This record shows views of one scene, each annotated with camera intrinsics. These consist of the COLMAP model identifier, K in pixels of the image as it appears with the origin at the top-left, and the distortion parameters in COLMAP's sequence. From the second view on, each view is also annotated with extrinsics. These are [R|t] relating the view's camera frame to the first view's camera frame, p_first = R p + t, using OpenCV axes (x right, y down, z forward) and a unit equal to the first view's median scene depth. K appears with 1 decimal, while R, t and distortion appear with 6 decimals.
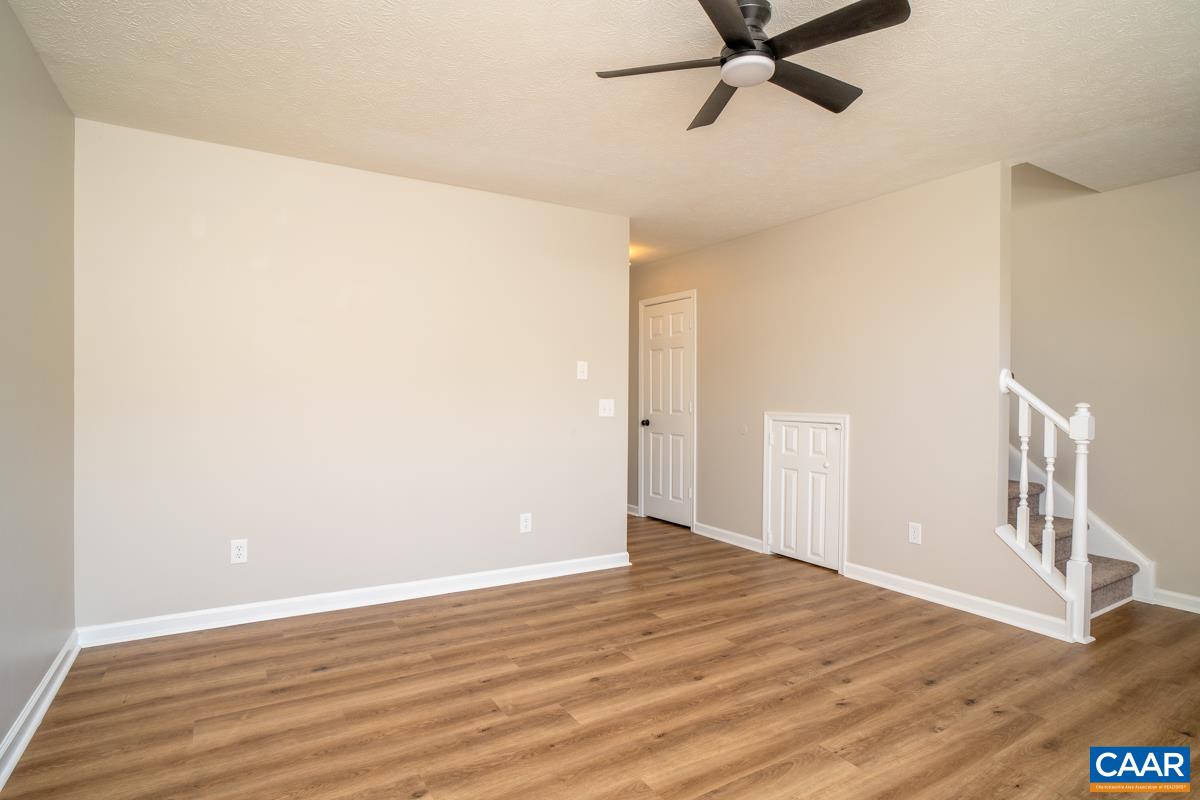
lens RADIAL K [[626.4, 0, 598.4], [0, 626.4, 402.3], [0, 0, 1]] dist [-0.052839, 0.027579]
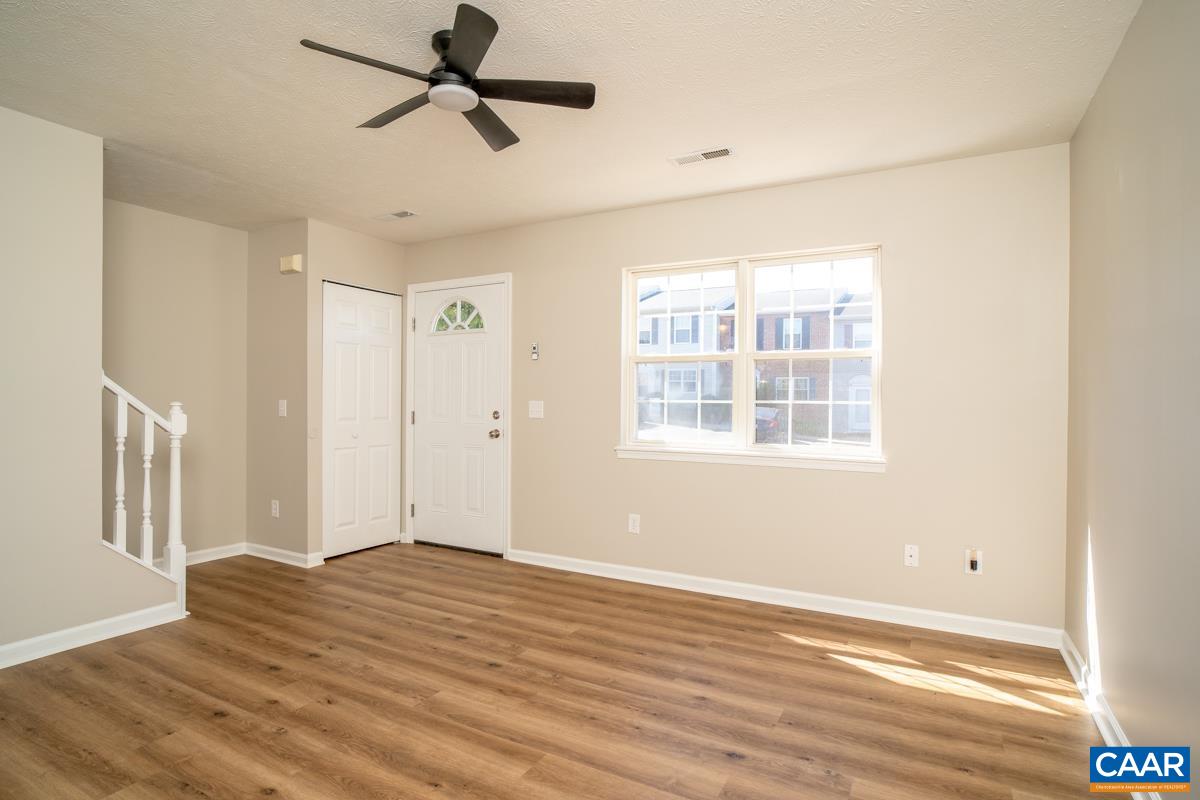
lens RADIAL K [[626.4, 0, 598.4], [0, 626.4, 402.3], [0, 0, 1]] dist [-0.052839, 0.027579]
pose [[-0.494612, -0.009389, 0.869063, -0.562575], [0.001623, 0.999930, 0.011727, -0.009556], [-0.869113, 0.007211, -0.494562, 0.900853]]
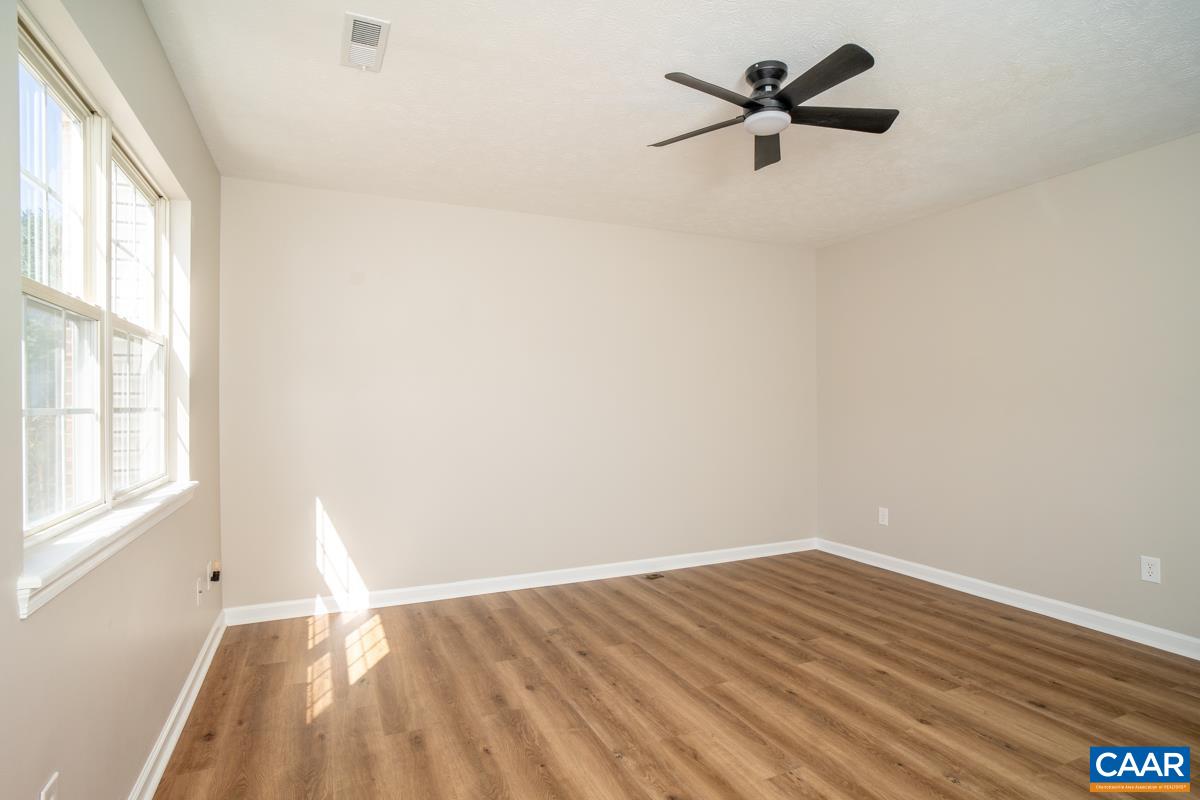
lens RADIAL K [[626.4, 0, 598.4], [0, 626.4, 402.3], [0, 0, 1]] dist [-0.052839, 0.027579]
pose [[-0.120149, -0.008599, -0.992719, 0.968401], [-0.006535, 0.999948, -0.007870, -0.001244], [0.992734, 0.005542, -0.120199, 0.568692]]
